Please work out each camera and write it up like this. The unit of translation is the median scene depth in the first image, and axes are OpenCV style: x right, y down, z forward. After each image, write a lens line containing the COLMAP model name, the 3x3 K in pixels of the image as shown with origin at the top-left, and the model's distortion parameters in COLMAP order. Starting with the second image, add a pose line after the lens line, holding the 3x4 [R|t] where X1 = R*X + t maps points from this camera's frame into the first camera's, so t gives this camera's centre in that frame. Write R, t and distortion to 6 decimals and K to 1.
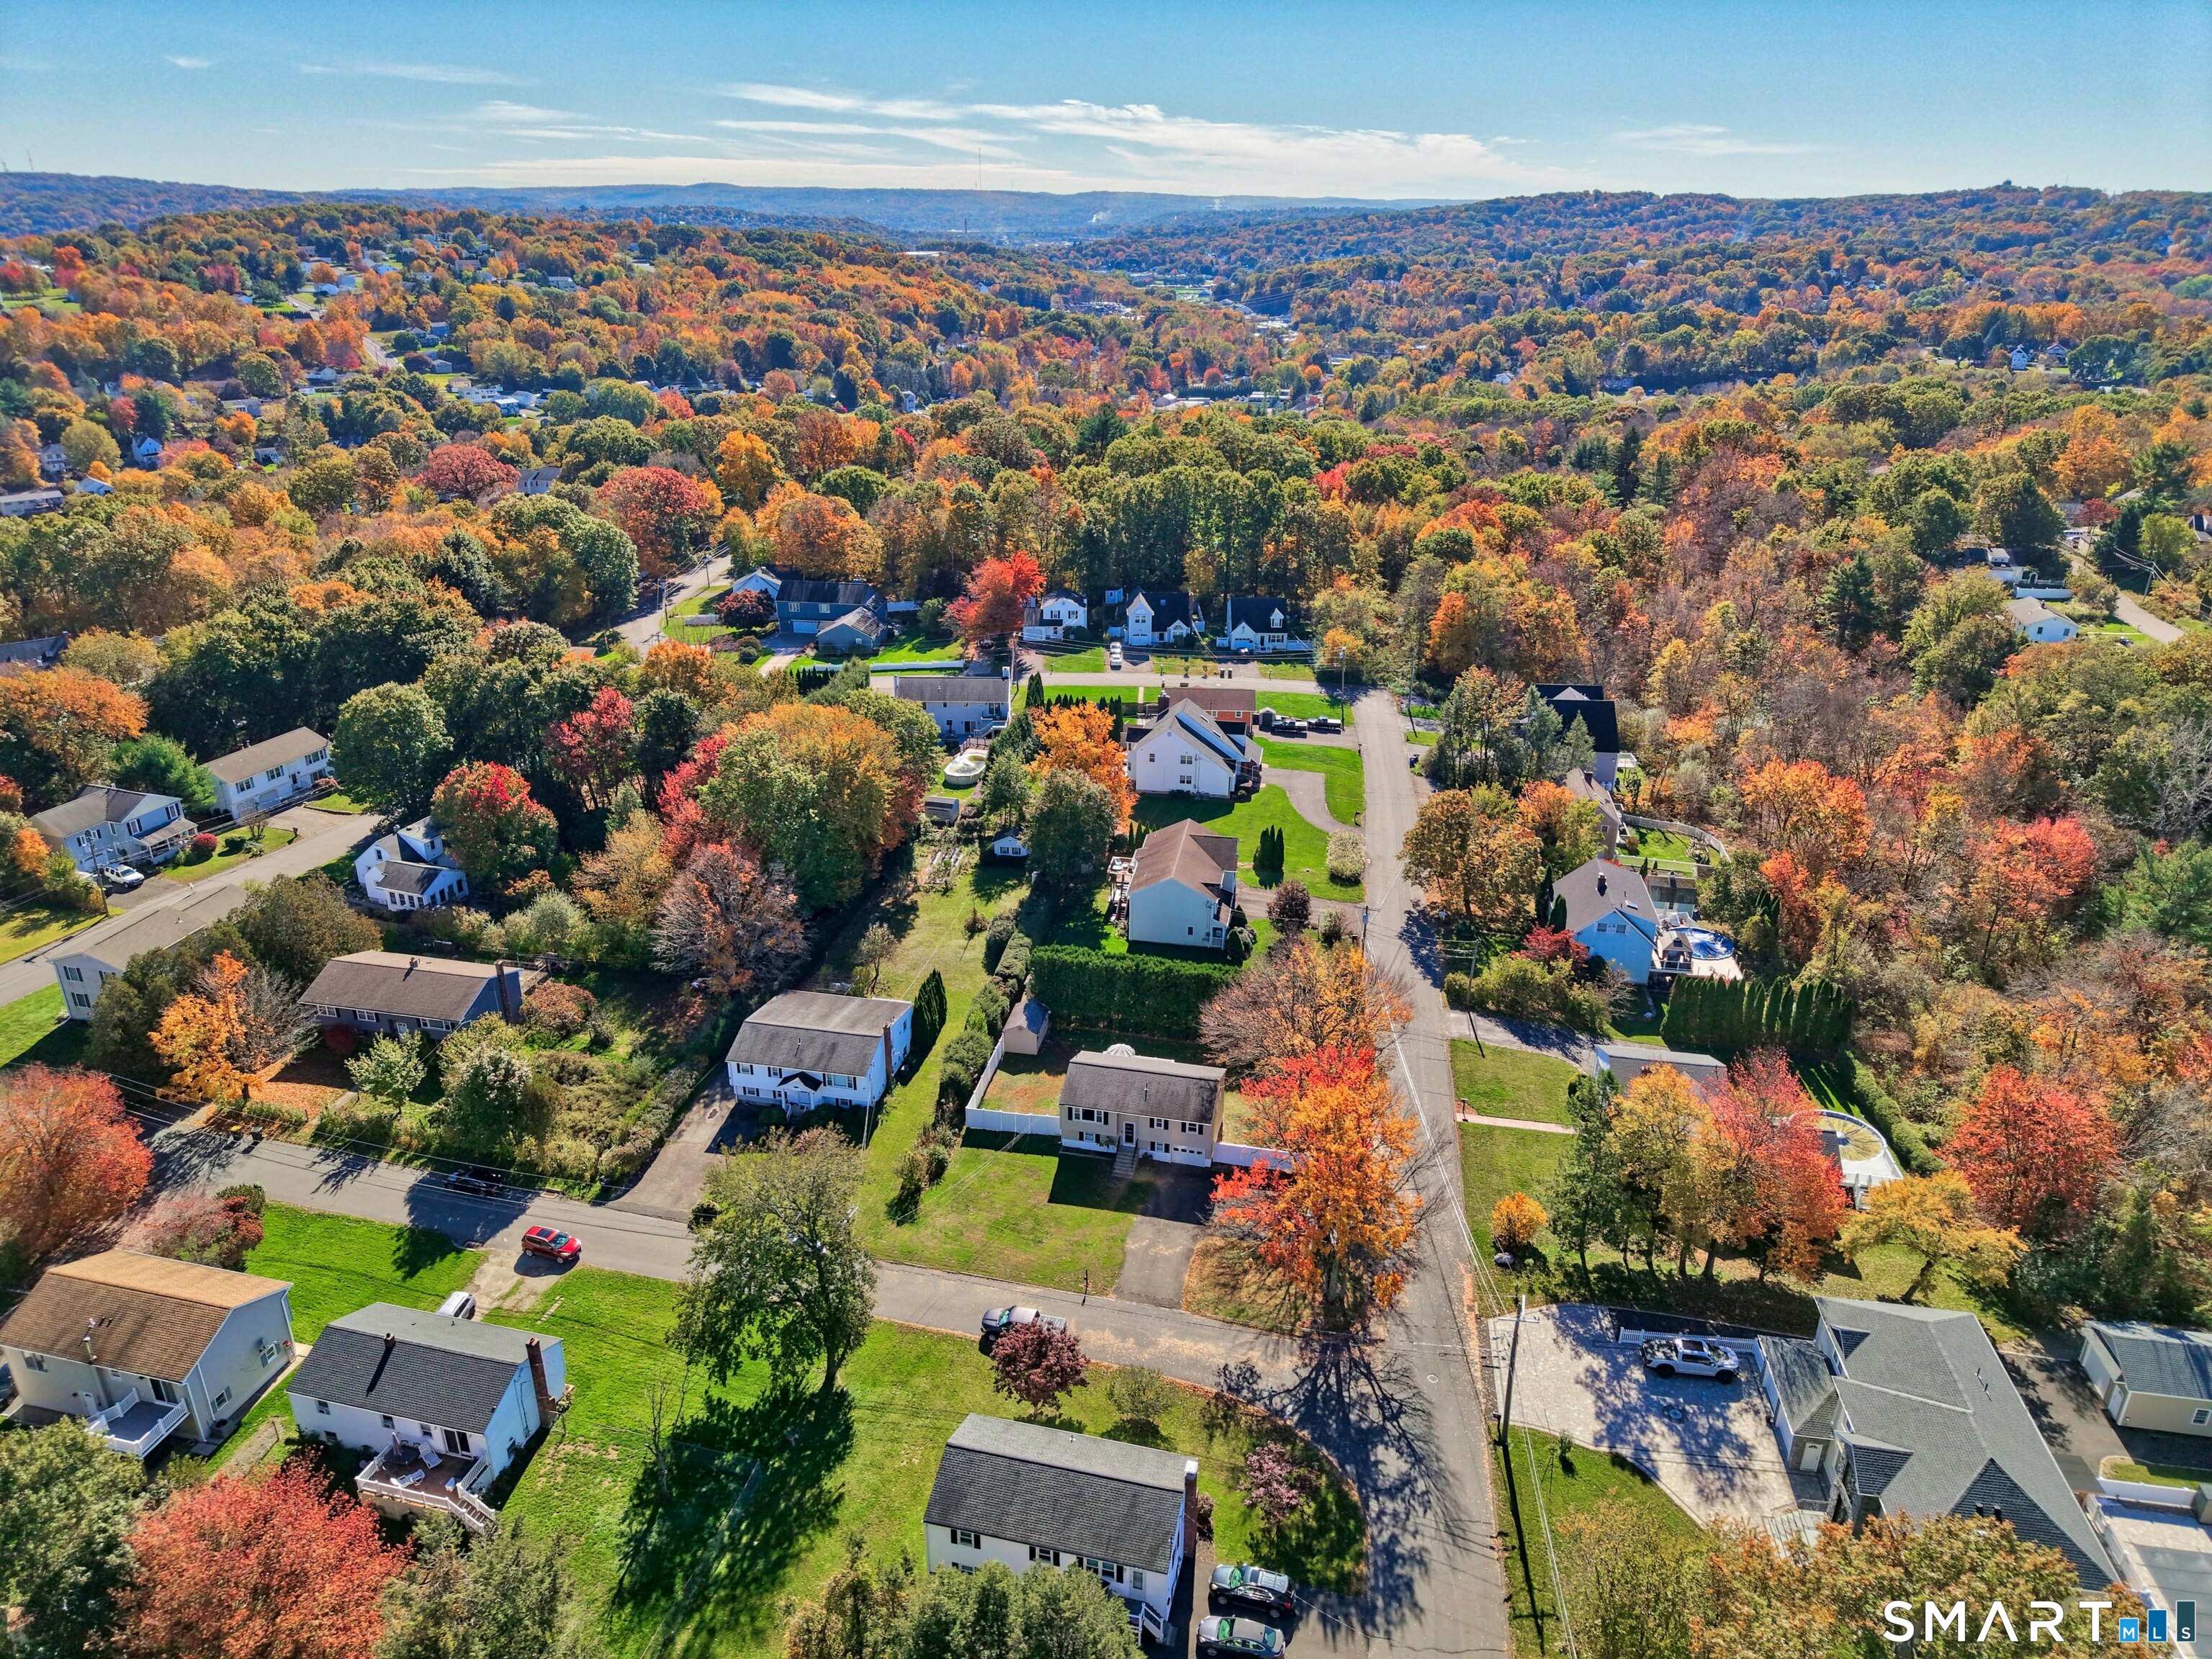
lens RADIAL K [[1469.5, 0, 1106.0], [0, 1469.5, 829.5], [0, 0, 1]] dist [0.016486, -0.022272]
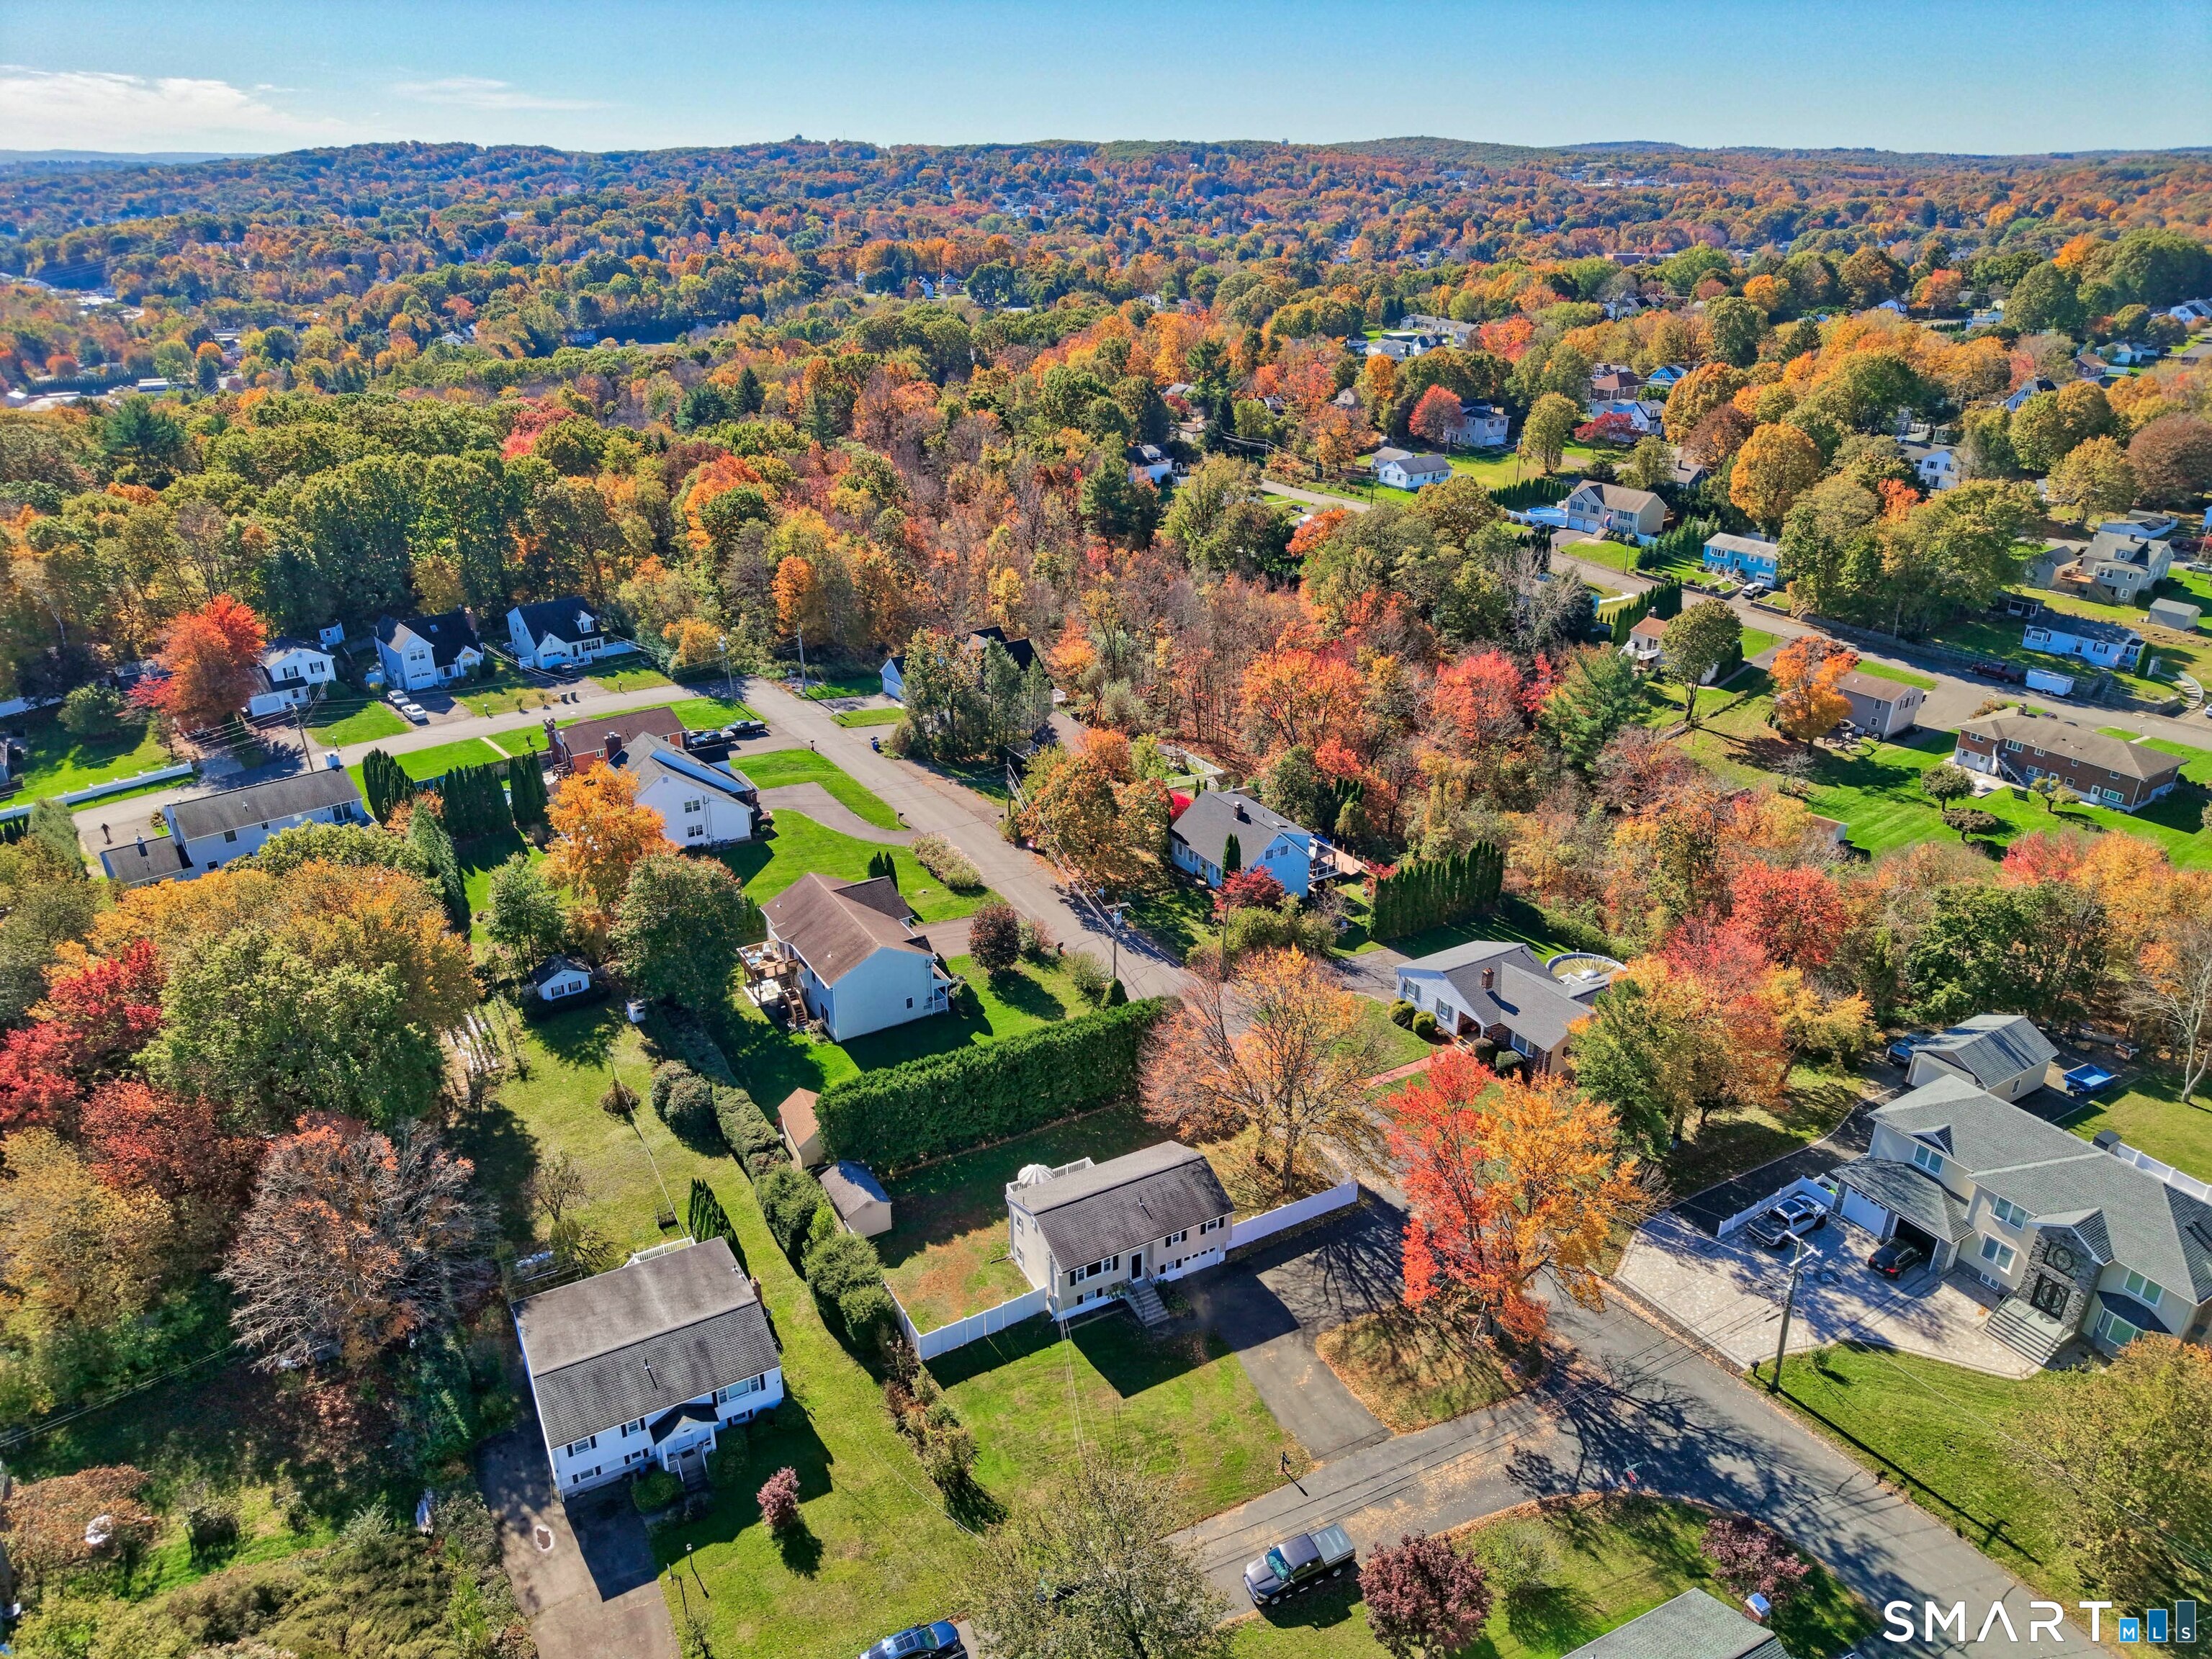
lens RADIAL K [[1469.5, 0, 1106.0], [0, 1469.5, 829.5], [0, 0, 1]] dist [0.016486, -0.022272]
pose [[0.759113, -0.268998, 0.592780, -0.184466], [0.253439, 0.960904, 0.111495, -0.049733], [-0.599597, 0.065597, 0.797609, 0.171881]]
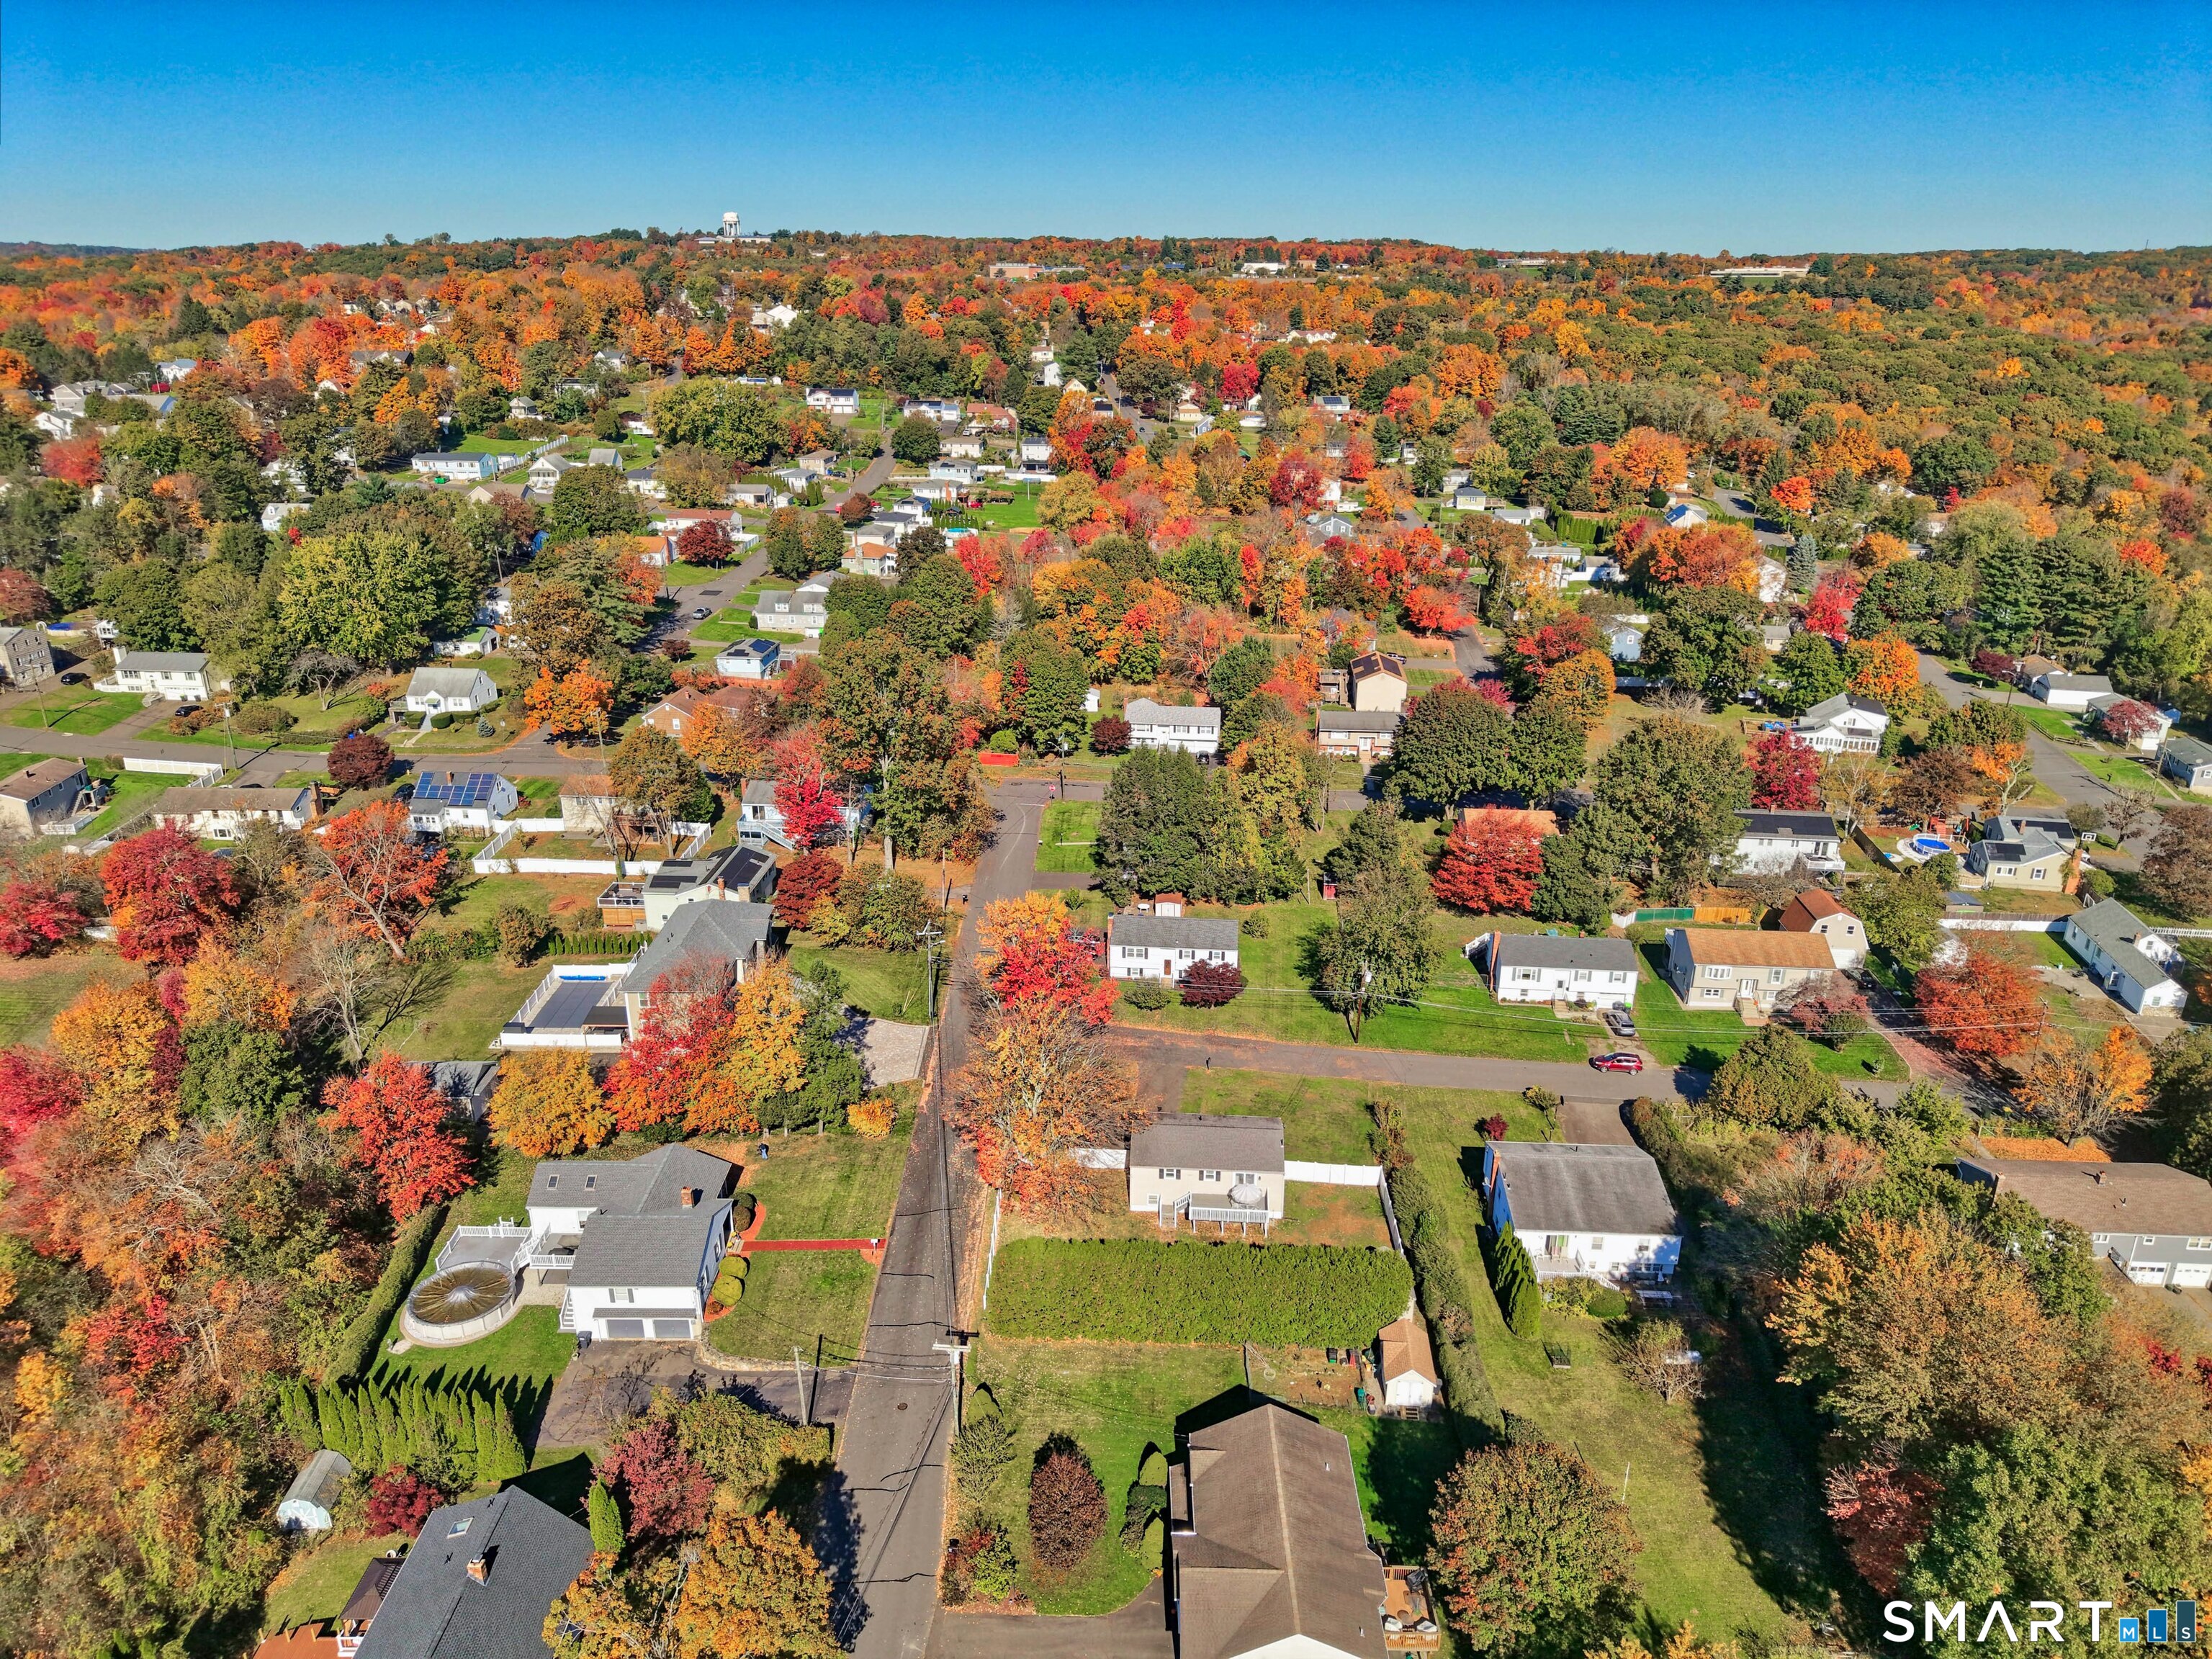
lens RADIAL K [[1469.5, 0, 1106.0], [0, 1469.5, 829.5], [0, 0, 1]] dist [0.016486, -0.022272]
pose [[-0.987443, 0.050288, -0.149758, 0.108244], [-0.066436, 0.727885, 0.682473, -0.311110], [0.143326, 0.683853, -0.715404, 0.735553]]
